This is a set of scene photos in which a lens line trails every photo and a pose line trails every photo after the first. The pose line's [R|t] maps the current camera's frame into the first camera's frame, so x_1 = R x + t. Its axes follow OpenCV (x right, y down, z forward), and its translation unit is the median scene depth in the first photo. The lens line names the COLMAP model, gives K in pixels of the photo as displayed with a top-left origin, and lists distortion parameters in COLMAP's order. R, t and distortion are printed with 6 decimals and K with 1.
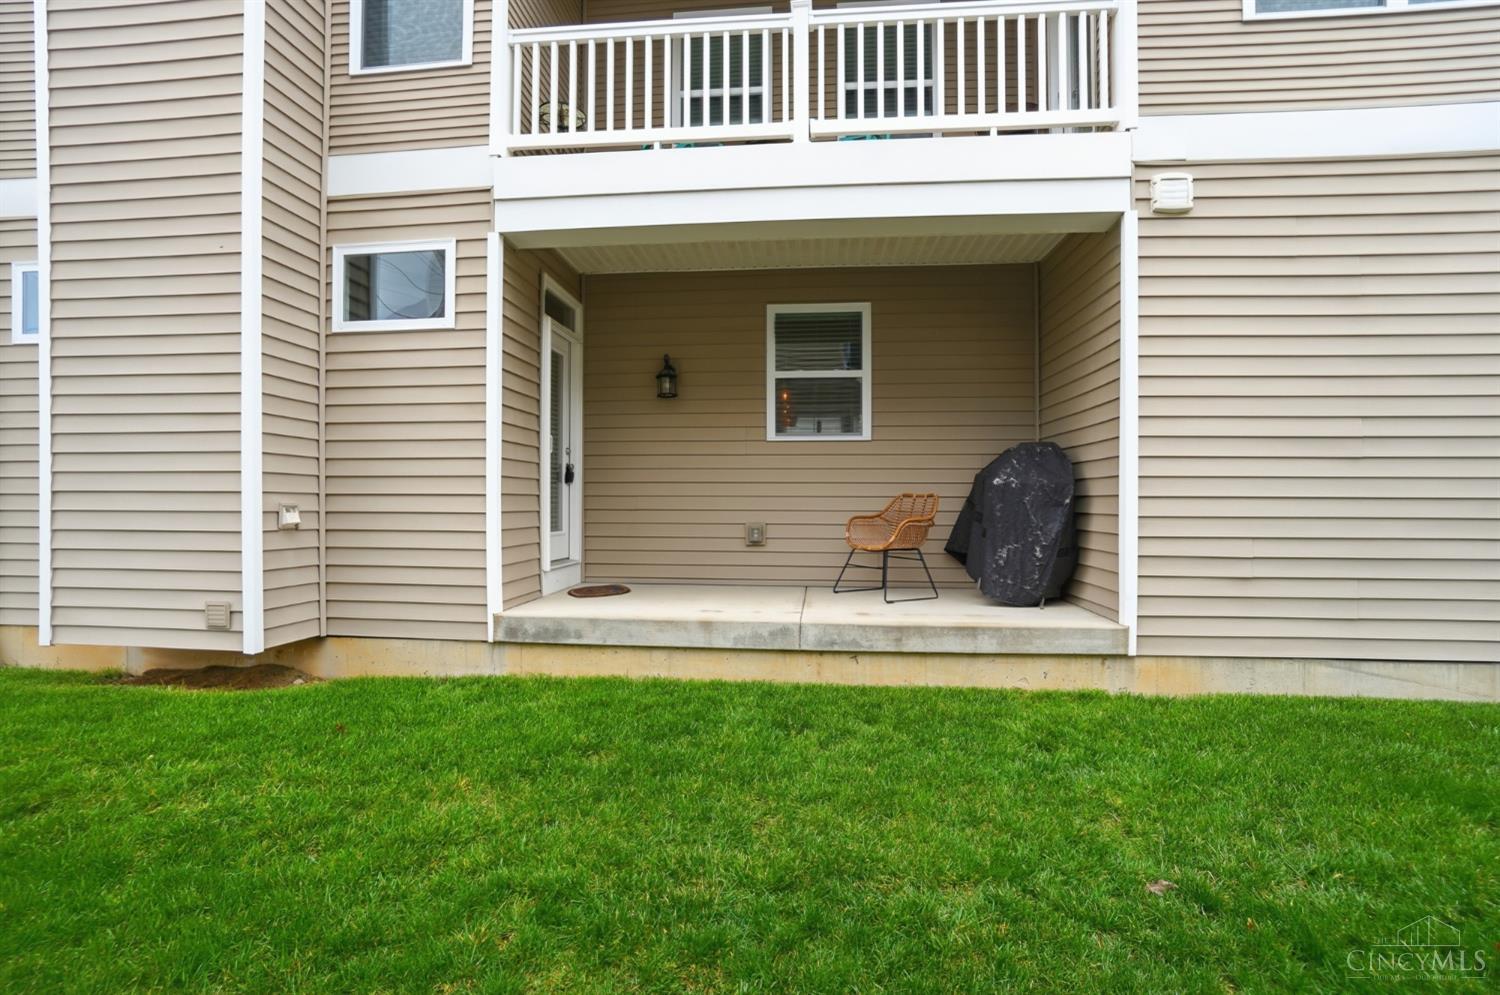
lens RADIAL K [[699.8, 0, 753.2], [0, 699.8, 502.9], [0, 0, 1]] dist [-0.014695, 0.001302]
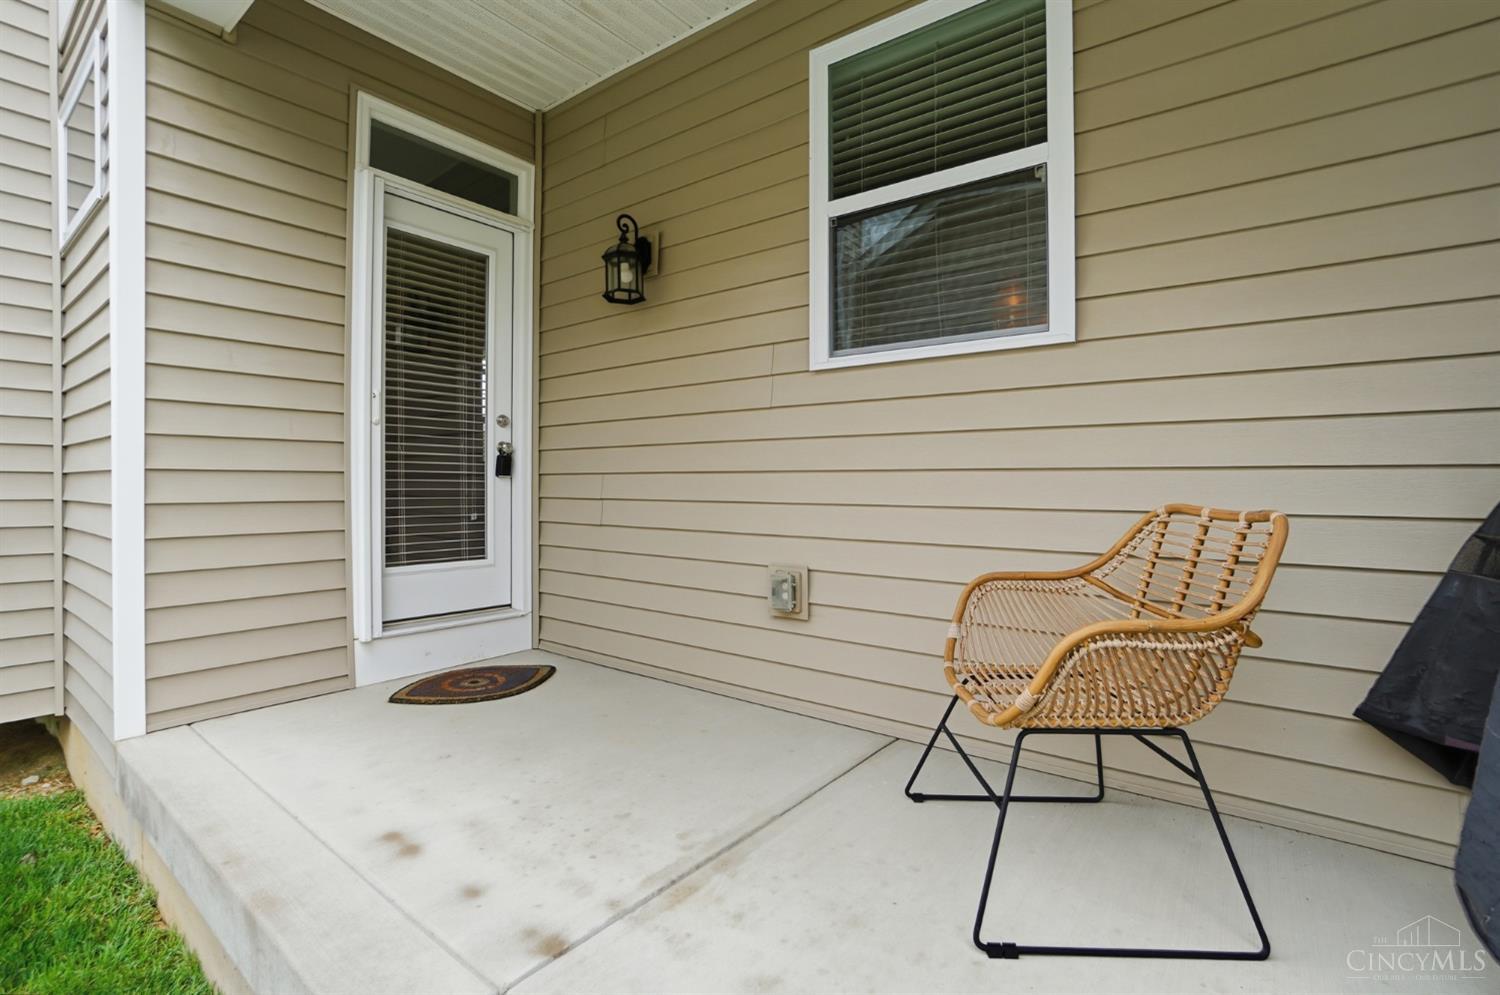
lens RADIAL K [[699.8, 0, 739.5], [0, 699.8, 484.2], [0, 0, 1]] dist [-0.014695, 0.001302]
pose [[0.847725, -0.001962, -0.530432, 0.205942], [-0.003834, 0.999944, -0.009826, -0.017104], [0.530422, 0.010363, 0.847671, 0.621521]]
